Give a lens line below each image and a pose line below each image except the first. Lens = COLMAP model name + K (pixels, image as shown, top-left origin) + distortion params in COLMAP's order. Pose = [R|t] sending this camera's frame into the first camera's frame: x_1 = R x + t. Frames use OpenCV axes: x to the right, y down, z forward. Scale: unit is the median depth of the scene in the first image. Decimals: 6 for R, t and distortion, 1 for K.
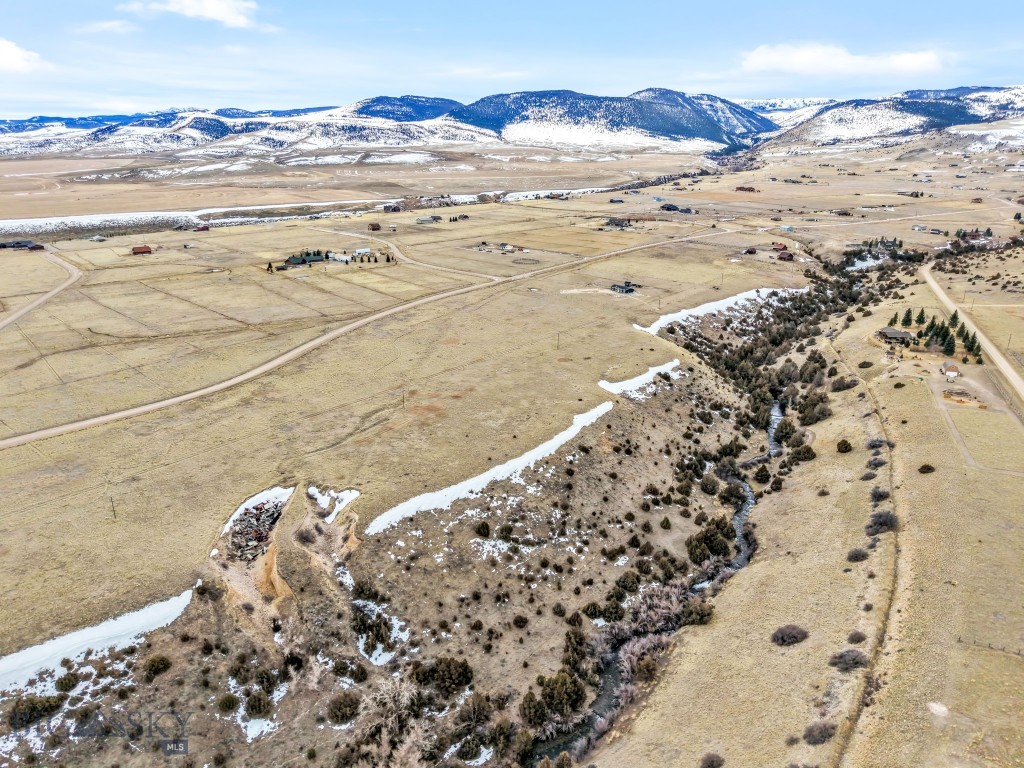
lens RADIAL K [[691.1, 0, 512.3], [0, 691.1, 357.9], [0, 0, 1]] dist [0.039202, -0.030967]
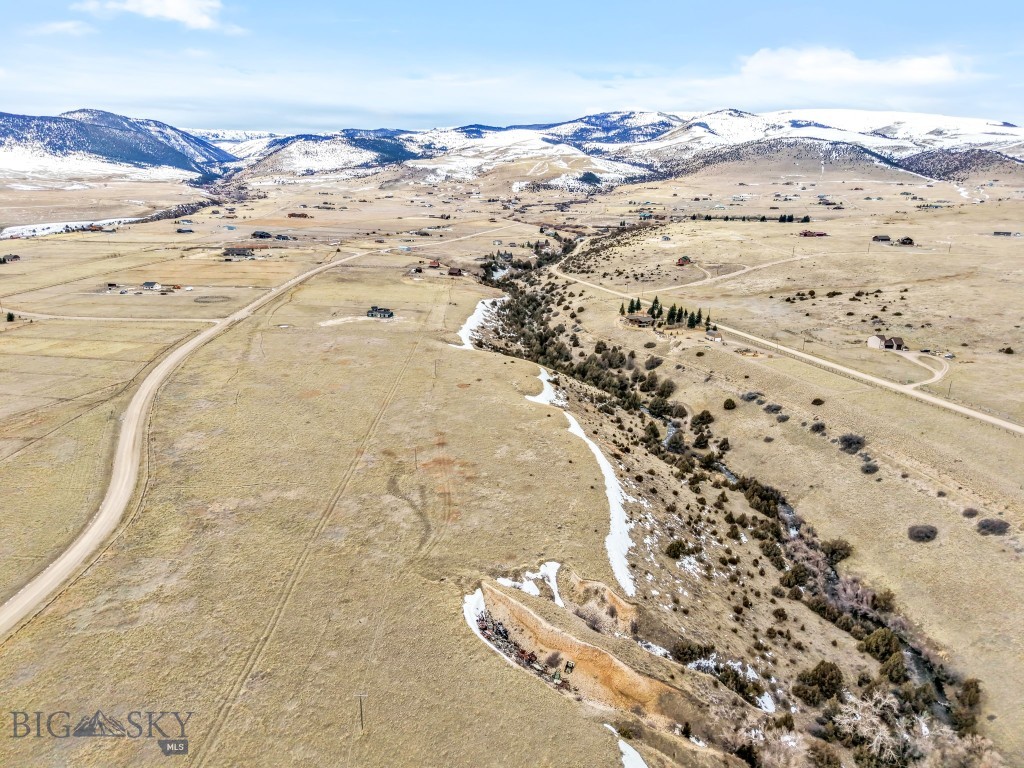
lens RADIAL K [[677.7, 0, 512.0], [0, 677.7, 384.0], [0, 0, 1]] dist [0.019771, -0.019055]
pose [[0.748860, -0.185400, 0.636267, -0.116622], [0.184898, 0.980398, 0.068059, -0.012573], [-0.636413, 0.066678, 0.768461, 0.063039]]
